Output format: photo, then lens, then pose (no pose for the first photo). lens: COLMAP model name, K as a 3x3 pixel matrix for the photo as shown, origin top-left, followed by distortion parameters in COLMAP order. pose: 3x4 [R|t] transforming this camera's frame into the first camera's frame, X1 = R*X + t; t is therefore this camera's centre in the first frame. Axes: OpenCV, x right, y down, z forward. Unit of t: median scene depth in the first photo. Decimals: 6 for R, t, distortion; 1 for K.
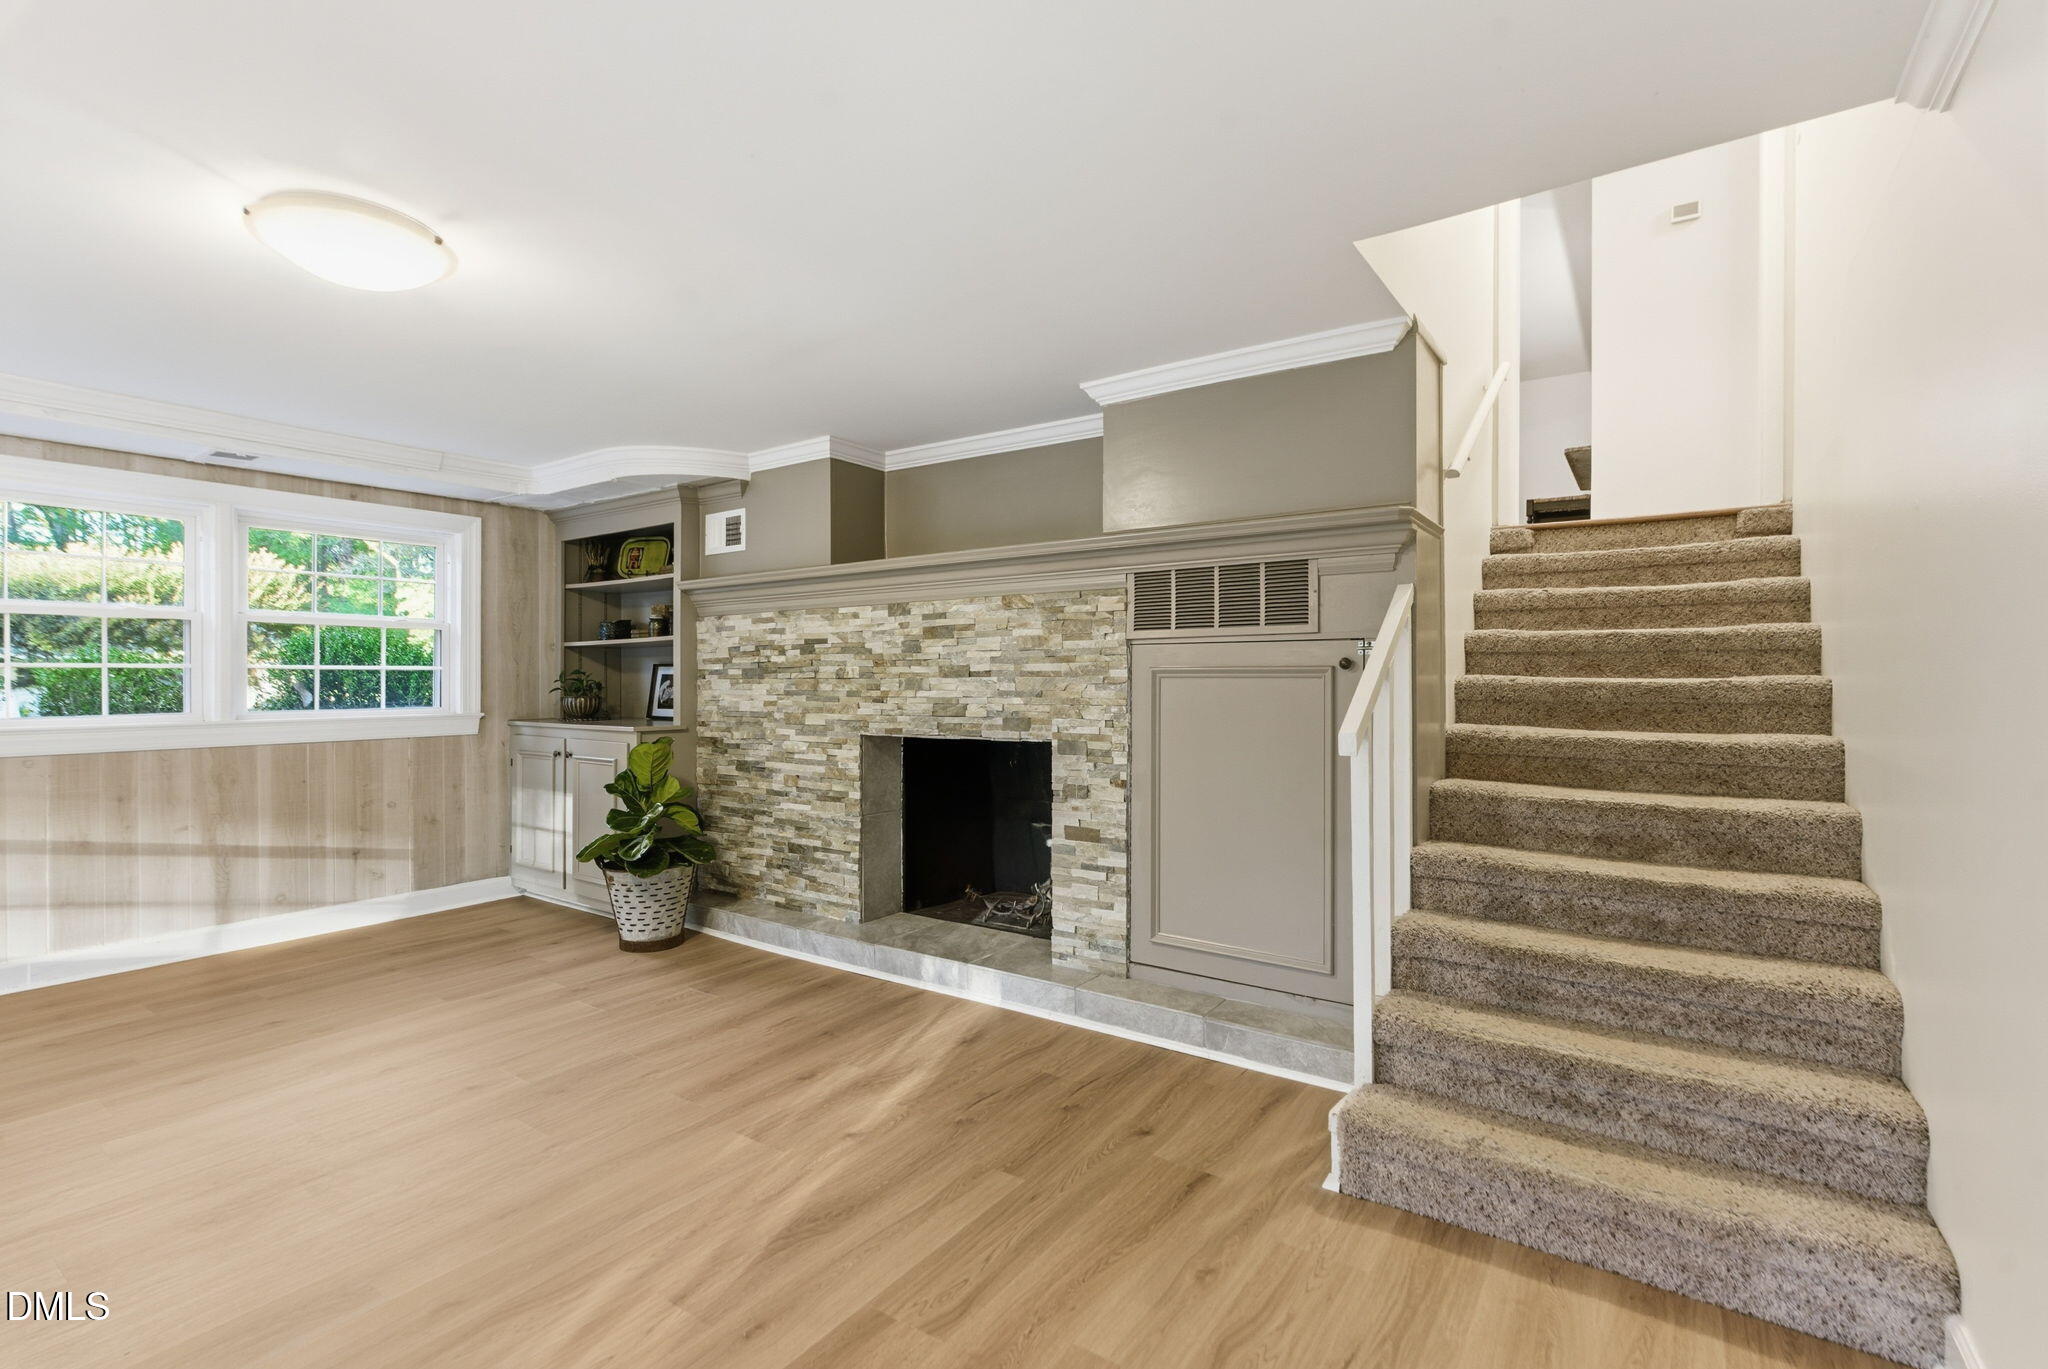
lens RADIAL K [[931.6, 0, 1017.6], [0, 931.6, 679.3], [0, 0, 1]] dist [0.001432, -0.000765]
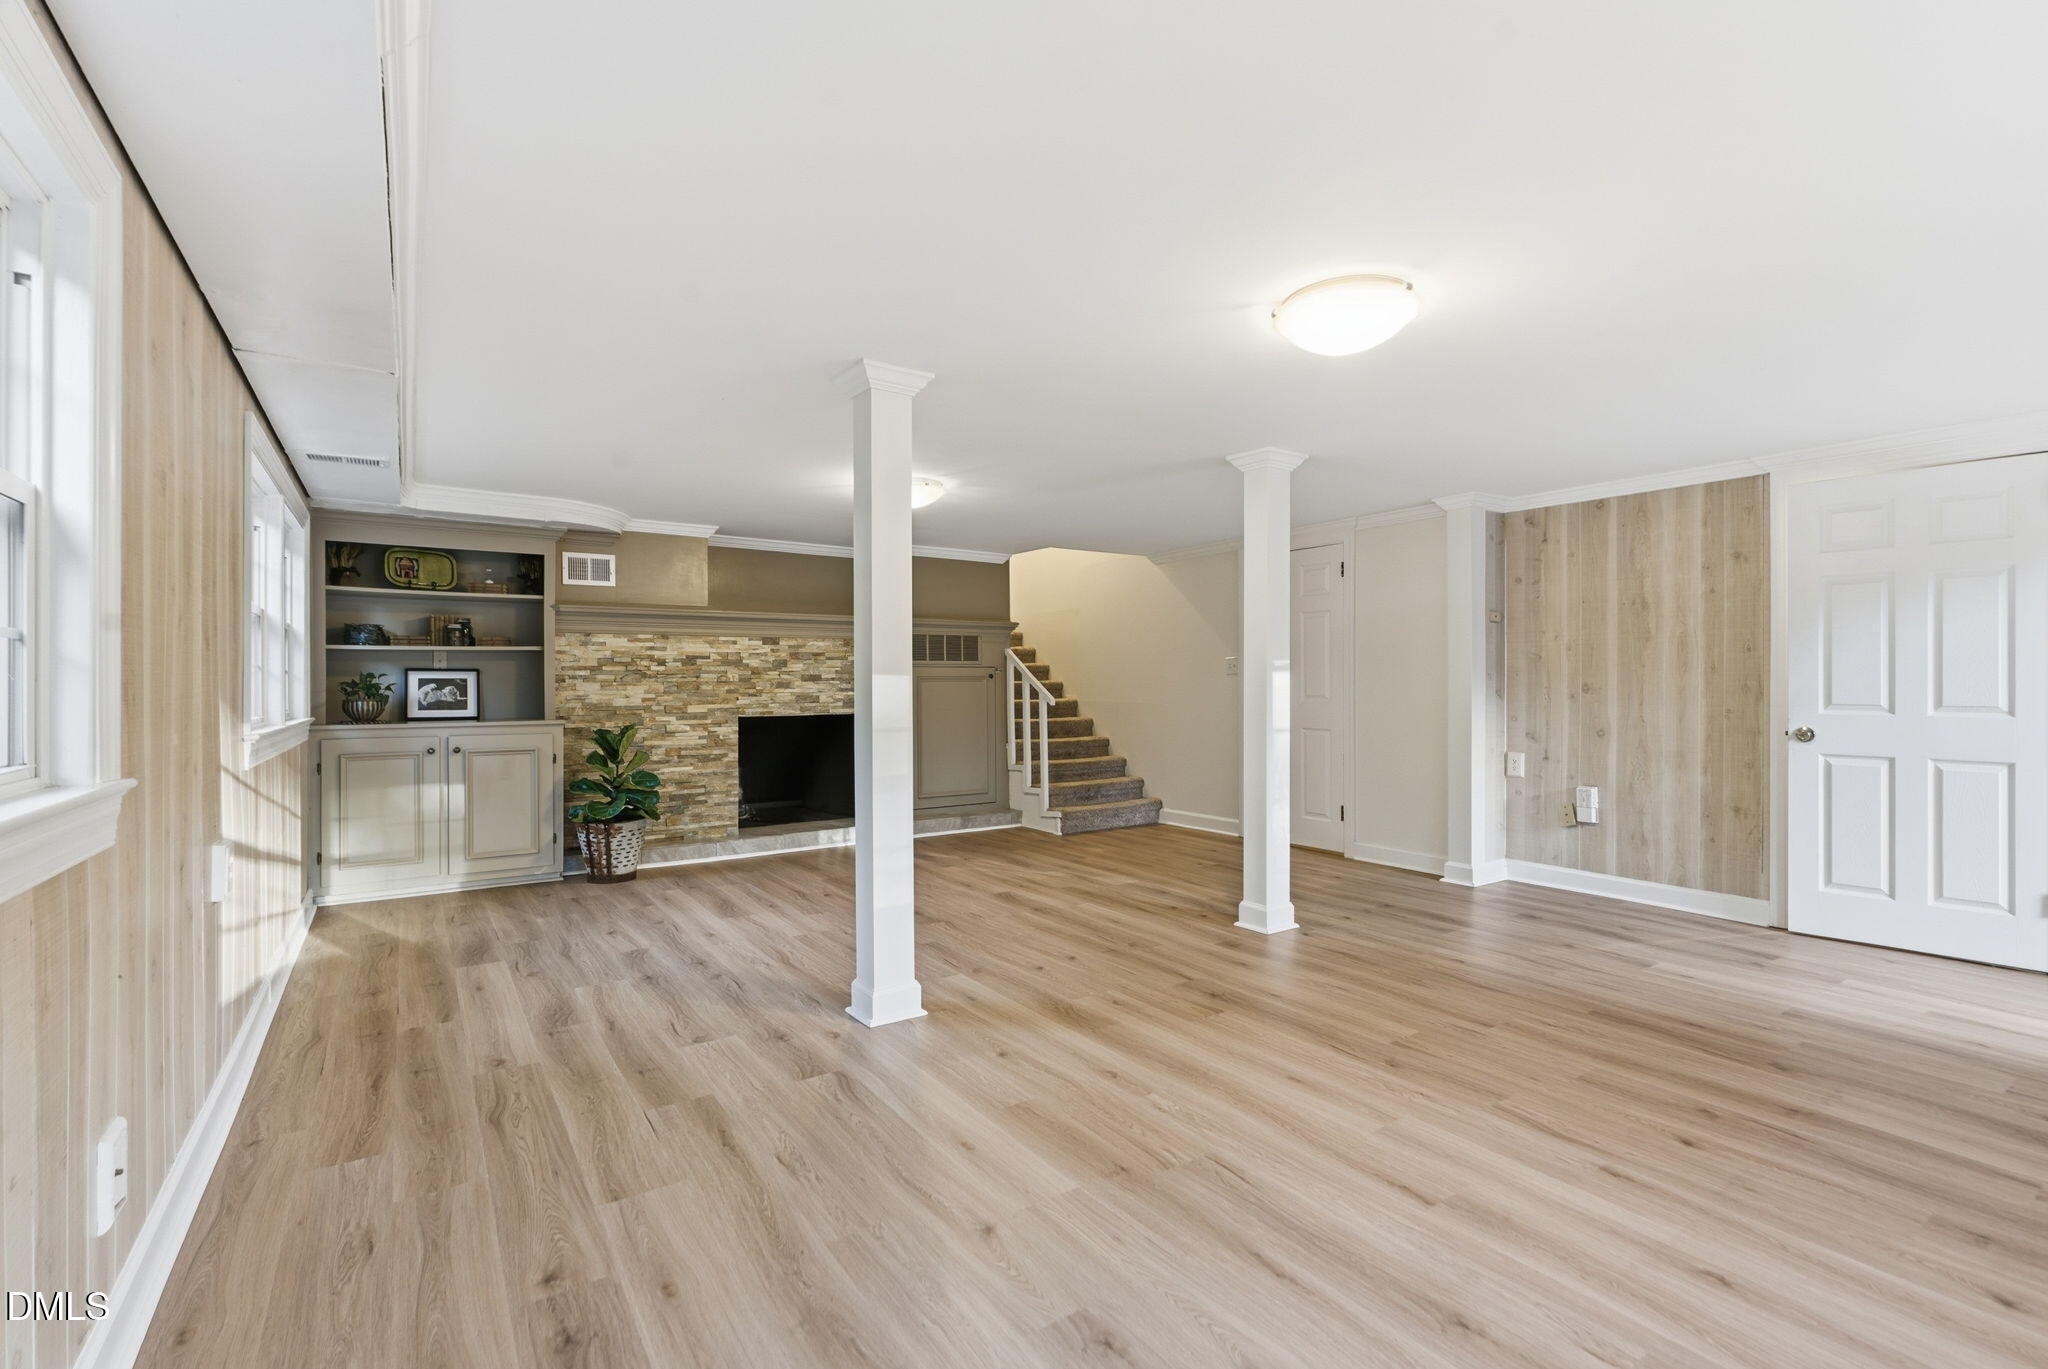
lens RADIAL K [[931.6, 0, 1024.6], [0, 931.6, 682.1], [0, 0, 1]] dist [0.001432, -0.000765]
pose [[0.356925, 0.004090, 0.934124, -1.602183], [0.004598, 0.999971, -0.006135, 0.012490], [-0.934122, 0.006485, 0.356895, -0.039972]]
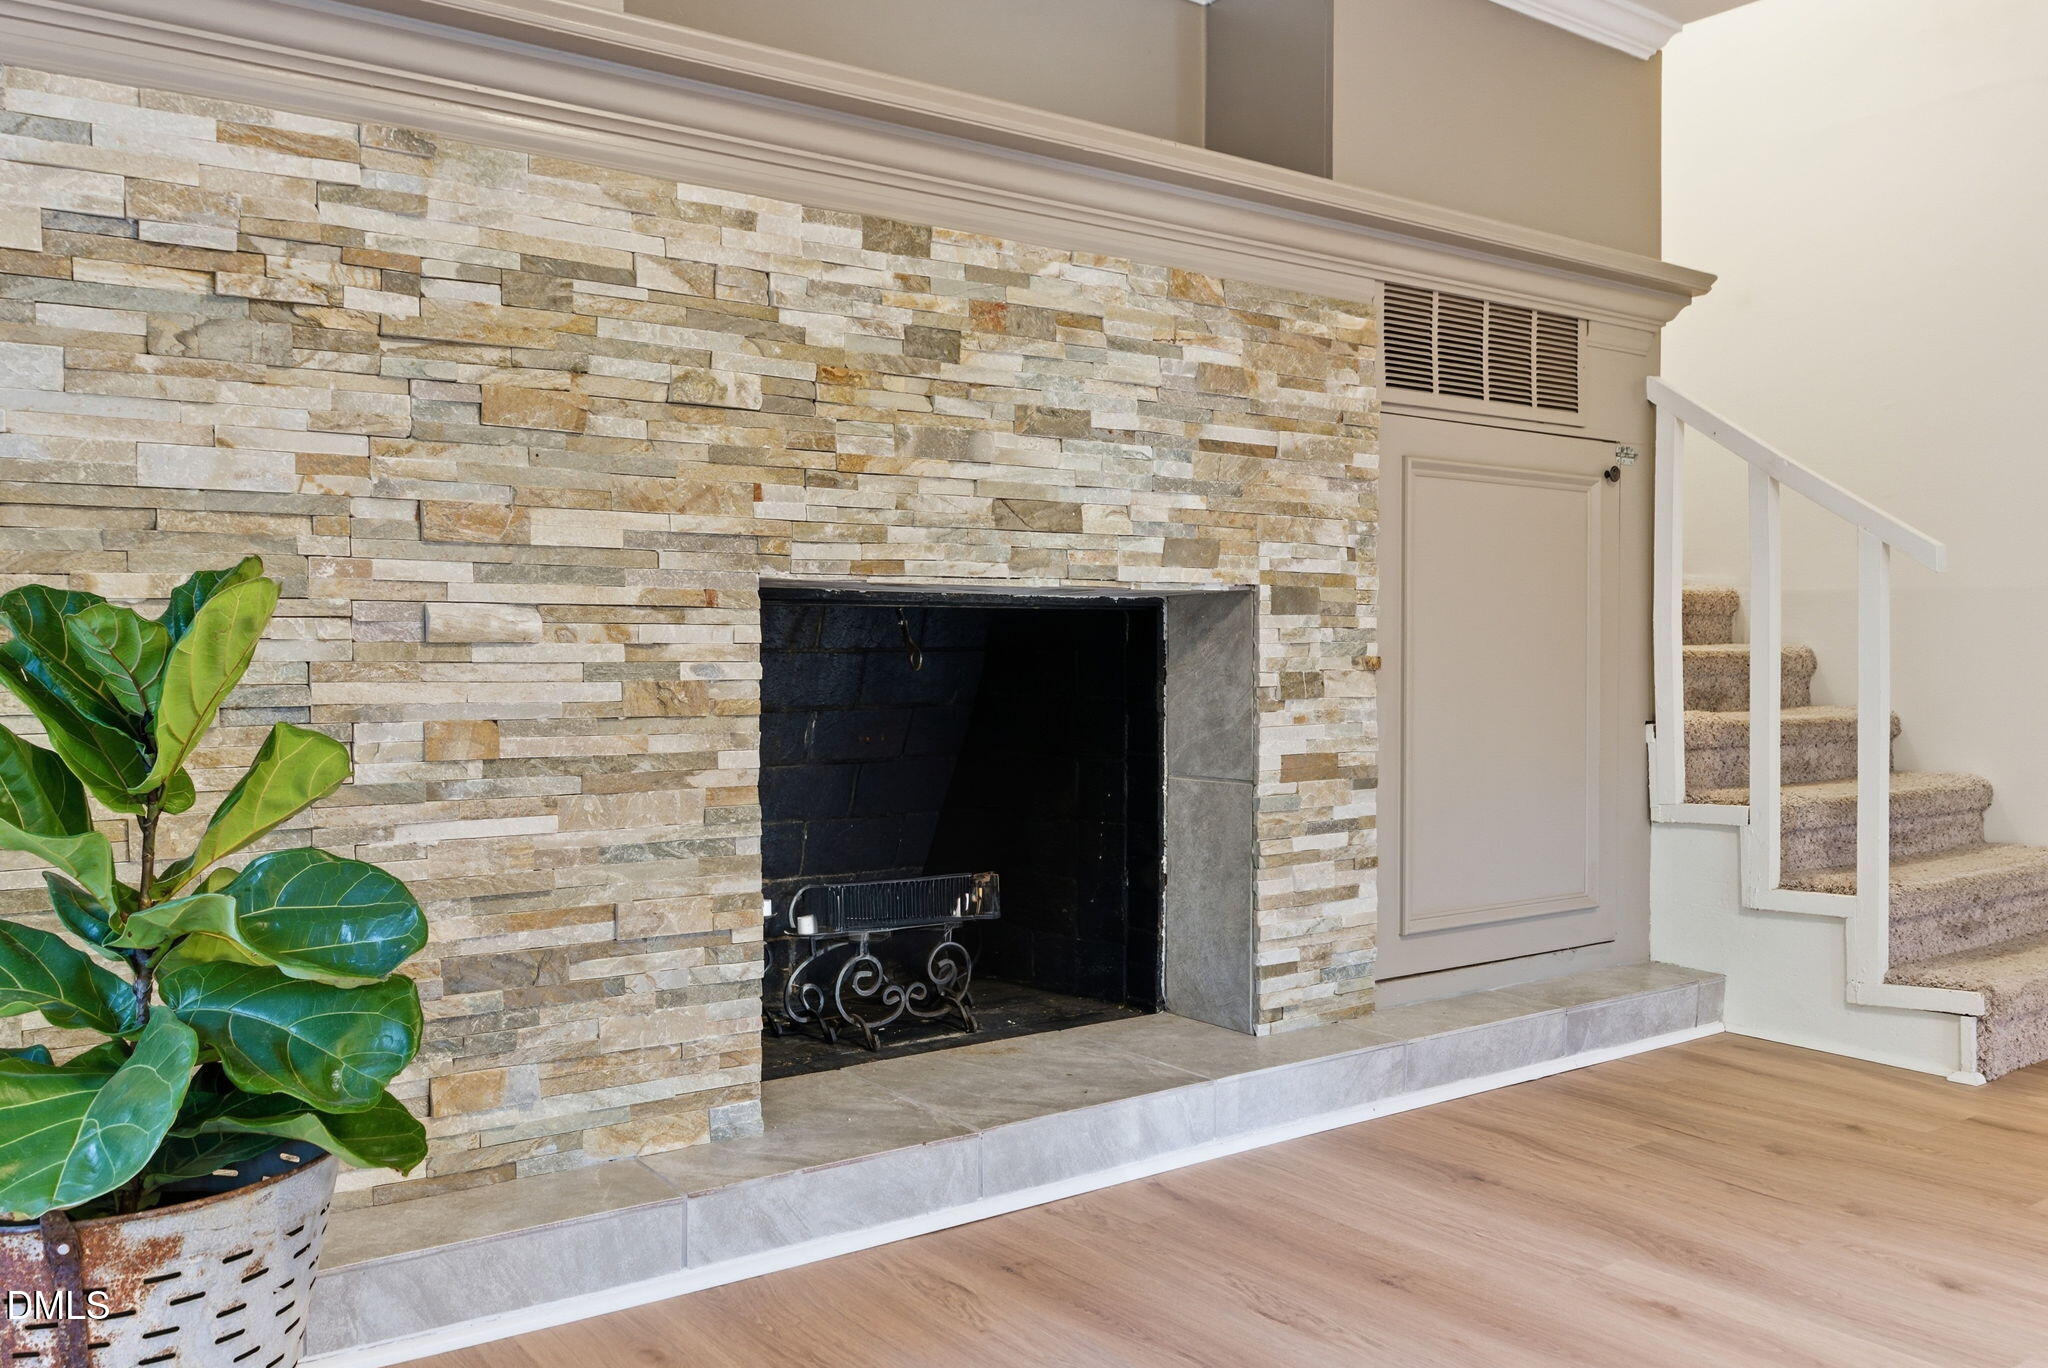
lens RADIAL K [[1629.4, 0, 1021.6], [0, 1629.4, 703.2], [0, 0, 1]] dist [-0.005340, 0.002187]
pose [[0.323990, -0.027890, 0.945649, -0.749860], [-0.002557, 0.999536, 0.030355, 0.092699], [-0.946057, -0.012252, 0.323768, 0.767872]]
